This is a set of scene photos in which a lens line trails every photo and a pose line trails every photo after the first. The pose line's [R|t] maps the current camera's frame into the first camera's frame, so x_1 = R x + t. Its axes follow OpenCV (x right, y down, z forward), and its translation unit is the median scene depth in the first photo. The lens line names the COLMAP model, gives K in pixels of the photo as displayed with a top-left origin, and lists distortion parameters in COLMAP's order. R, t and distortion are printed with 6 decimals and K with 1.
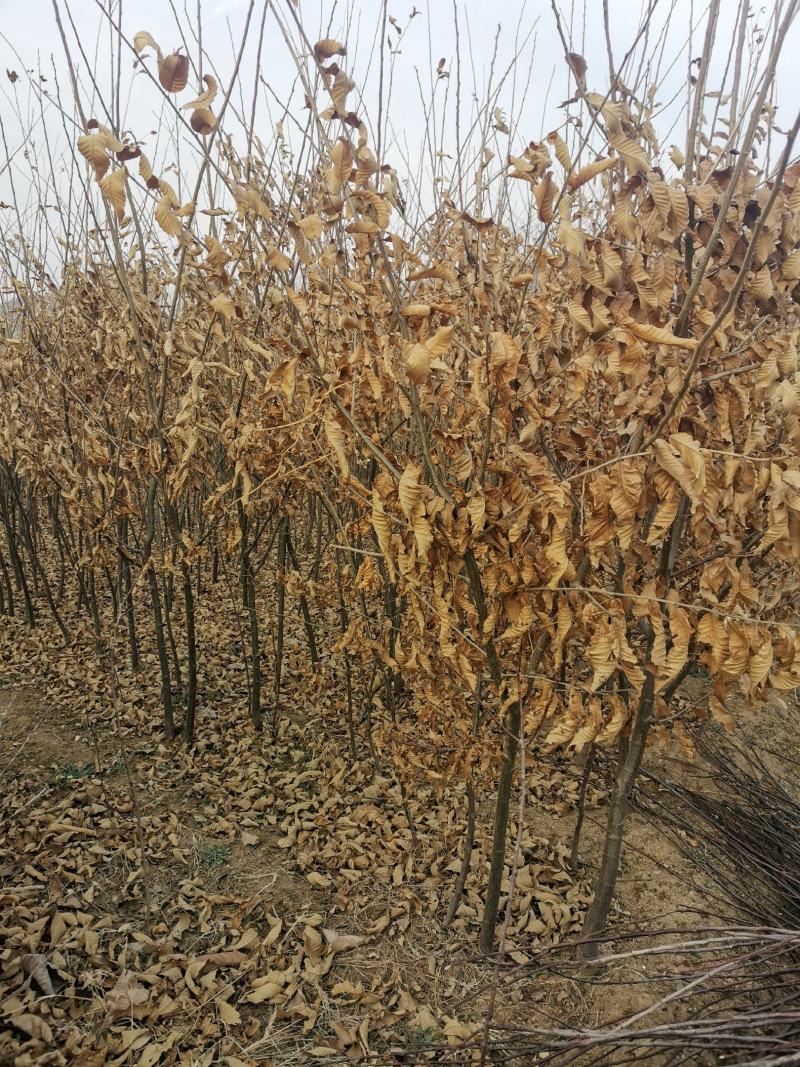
lens RADIAL K [[3179.6, 0, 400.0], [0, 3179.6, 533.5], [0, 0, 1]] dist [0.676460, -8.302763]
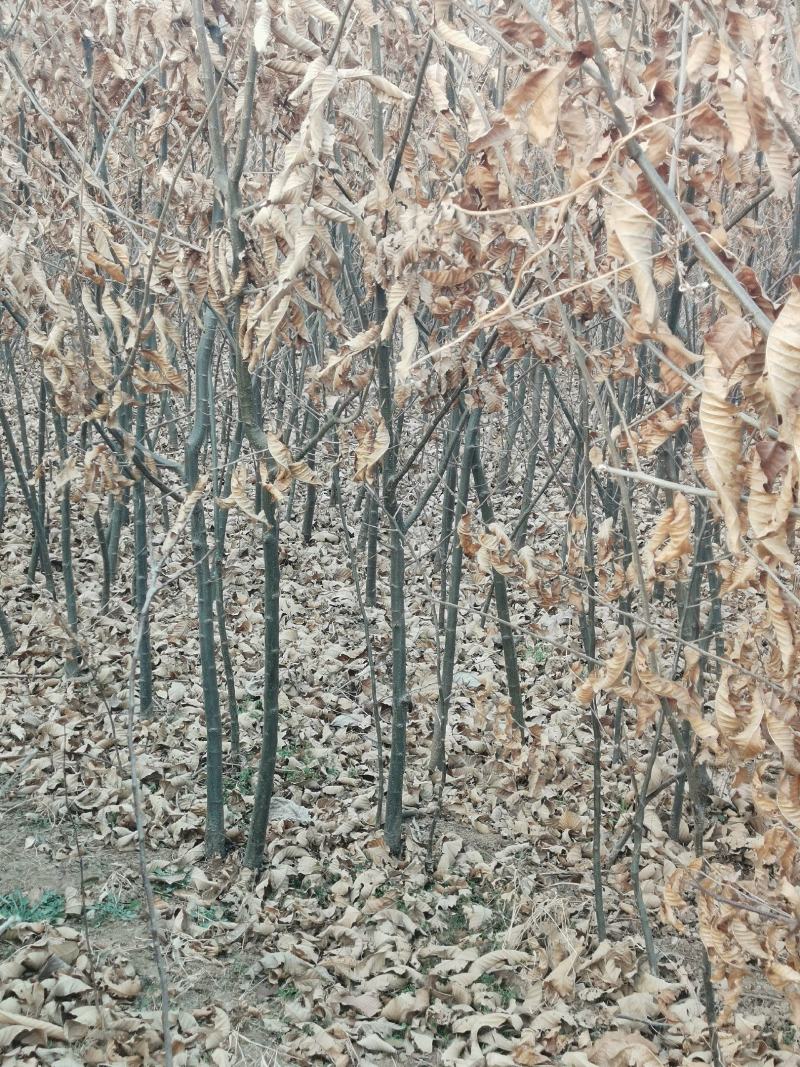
lens RADIAL K [[3179.6, 0, 400.0], [0, 3179.6, 533.5], [0, 0, 1]] dist [0.676460, -8.302763]
pose [[0.944388, 0.071678, -0.320926, 0.105310], [-0.037861, 0.993165, 0.110407, -0.038615], [0.326647, -0.092117, 0.940647, 0.557032]]
